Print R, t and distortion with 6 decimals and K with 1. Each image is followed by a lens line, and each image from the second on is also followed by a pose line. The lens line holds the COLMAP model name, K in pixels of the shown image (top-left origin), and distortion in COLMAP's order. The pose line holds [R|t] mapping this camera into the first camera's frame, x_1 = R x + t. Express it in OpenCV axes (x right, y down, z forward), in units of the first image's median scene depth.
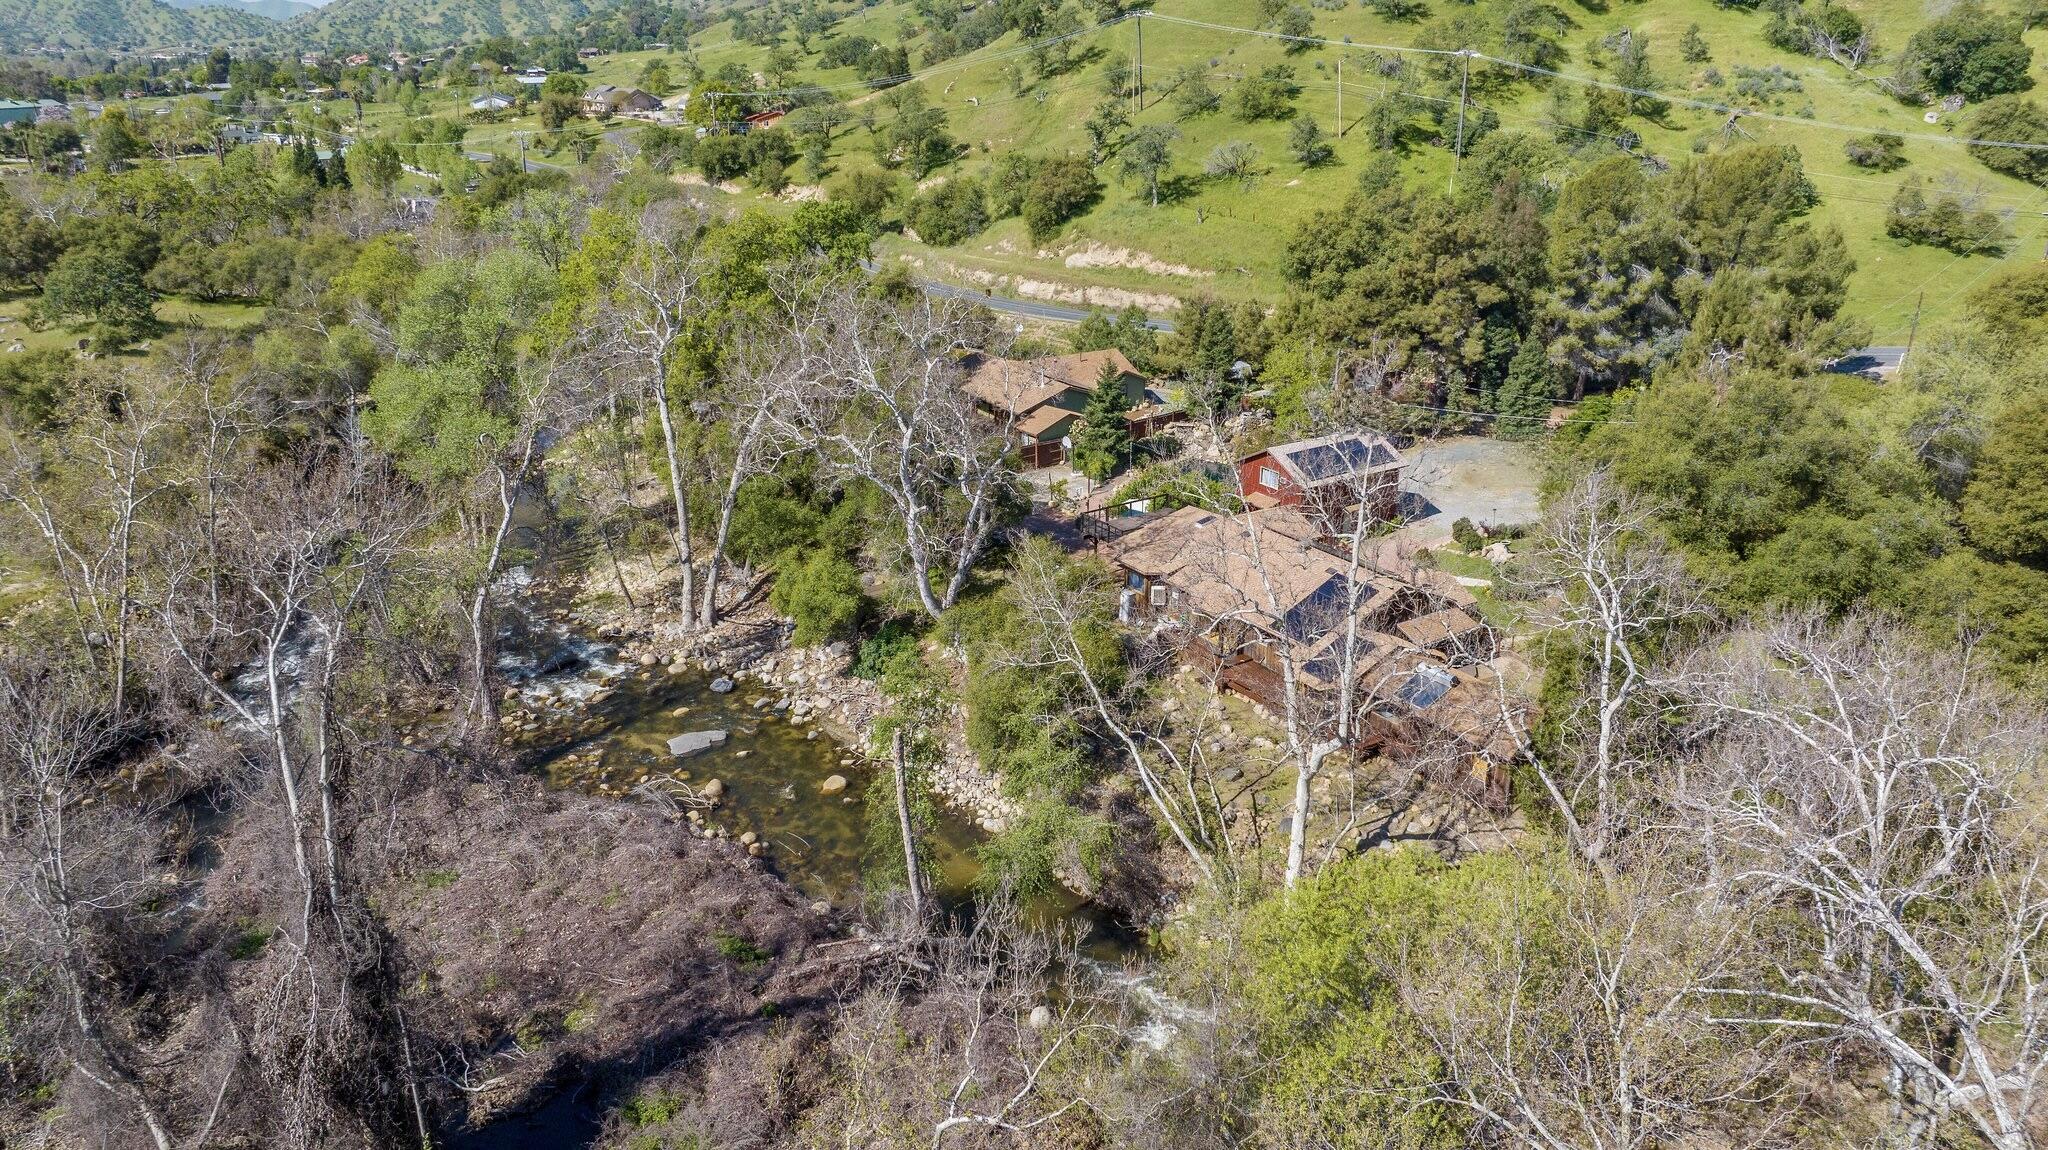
lens RADIAL K [[1411.6, 0, 1024.0], [0, 1411.6, 575.0], [0, 0, 1]] dist [-0.021377, -0.000926]
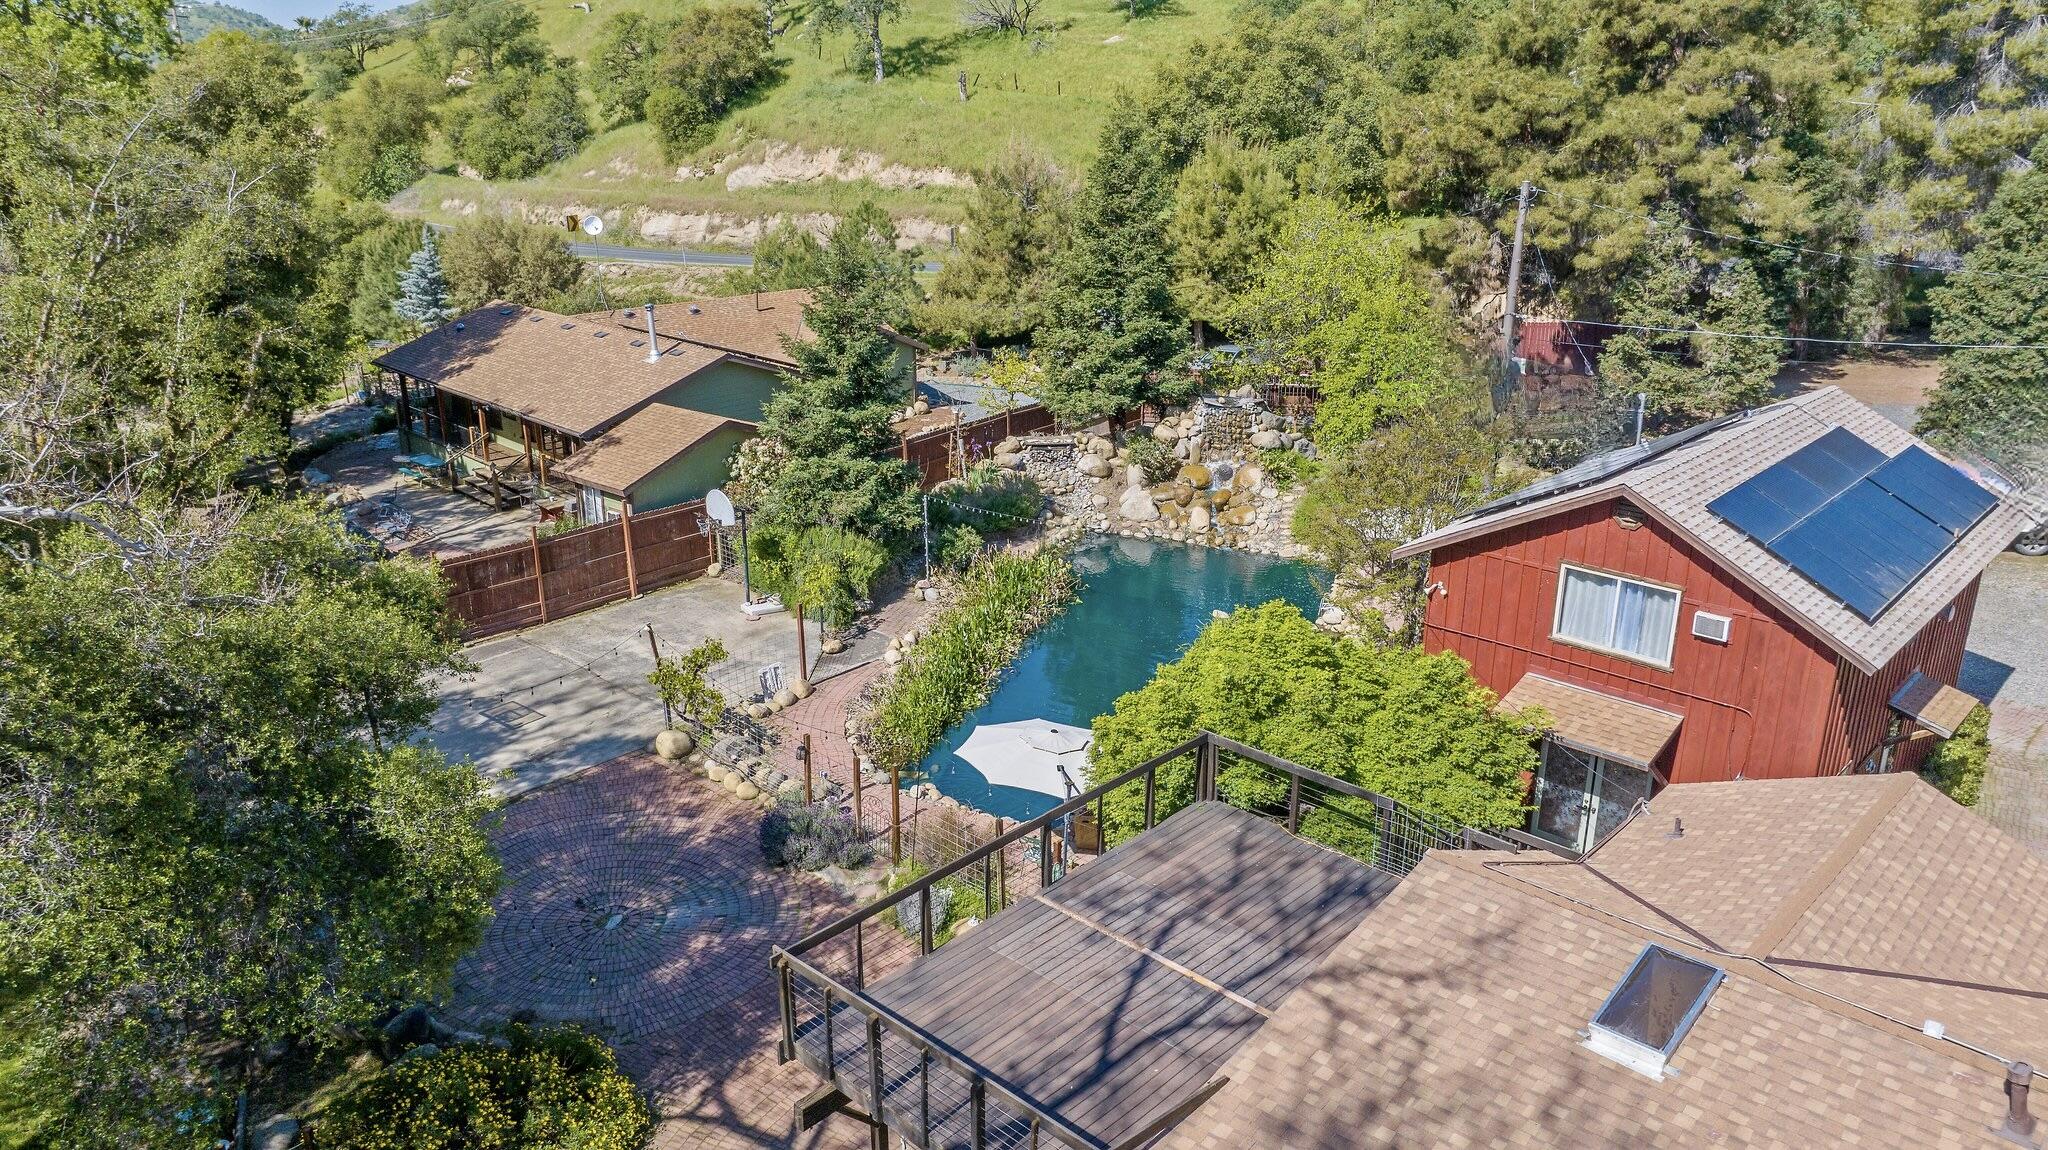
lens RADIAL K [[1411.6, 0, 1024.0], [0, 1411.6, 575.0], [0, 0, 1]] dist [-0.021377, -0.000926]
pose [[0.976502, -0.069470, 0.204002, 0.022957], [0.077171, 0.996565, -0.030031, -0.047691], [-0.201215, 0.045068, 0.978510, 0.502156]]
